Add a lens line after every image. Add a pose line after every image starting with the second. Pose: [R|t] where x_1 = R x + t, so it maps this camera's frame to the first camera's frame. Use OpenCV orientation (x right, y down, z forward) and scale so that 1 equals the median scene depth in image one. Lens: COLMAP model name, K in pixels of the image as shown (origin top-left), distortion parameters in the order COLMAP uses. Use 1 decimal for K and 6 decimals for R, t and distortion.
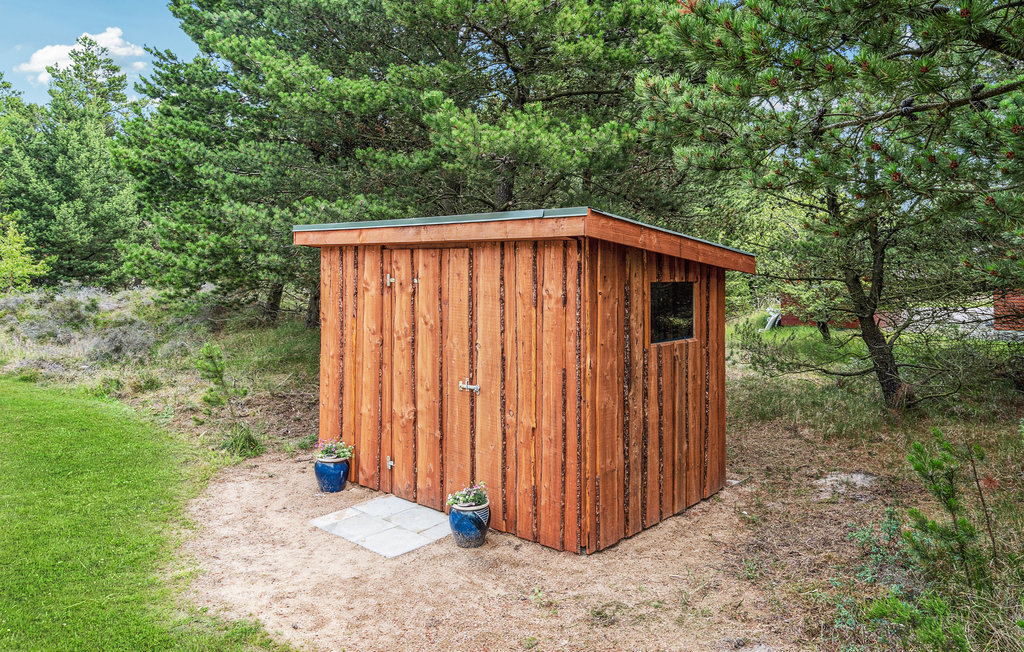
lens RADIAL K [[717.4, 0, 523.8], [0, 717.4, 246.6], [0, 0, 1]] dist [0.013551, 0.001441]
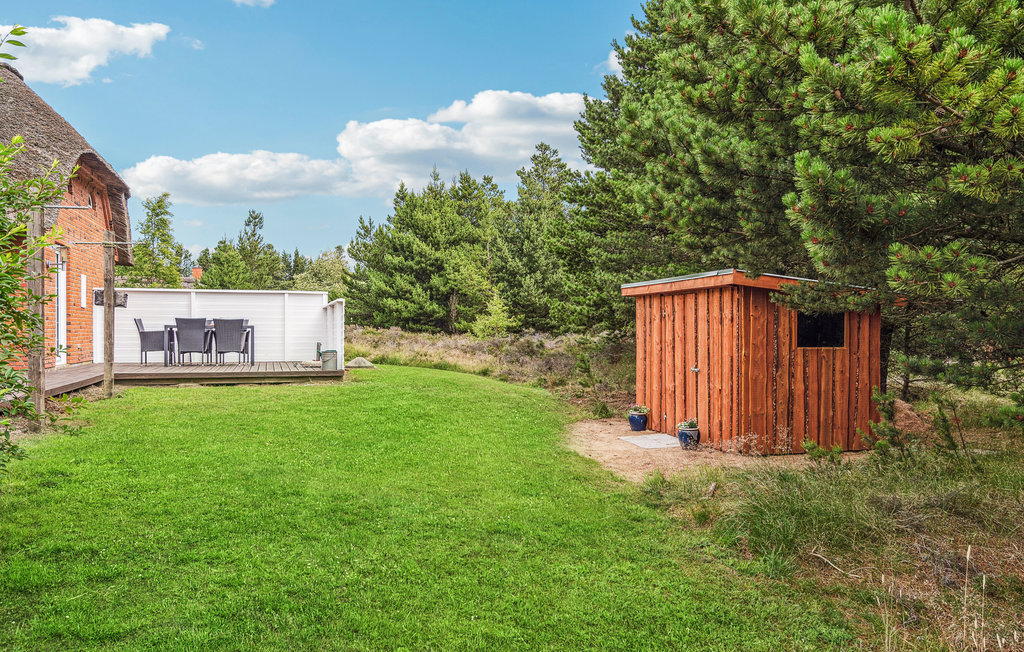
lens RADIAL K [[758.7, 0, 512.2], [0, 758.7, 328.3], [0, 0, 1]] dist [-0.008109, 0.001141]
pose [[0.823993, -0.002656, -0.566594, 0.572753], [0.016679, 0.999669, 0.019570, 0.041566], [0.566355, -0.025576, 0.823765, -0.762165]]
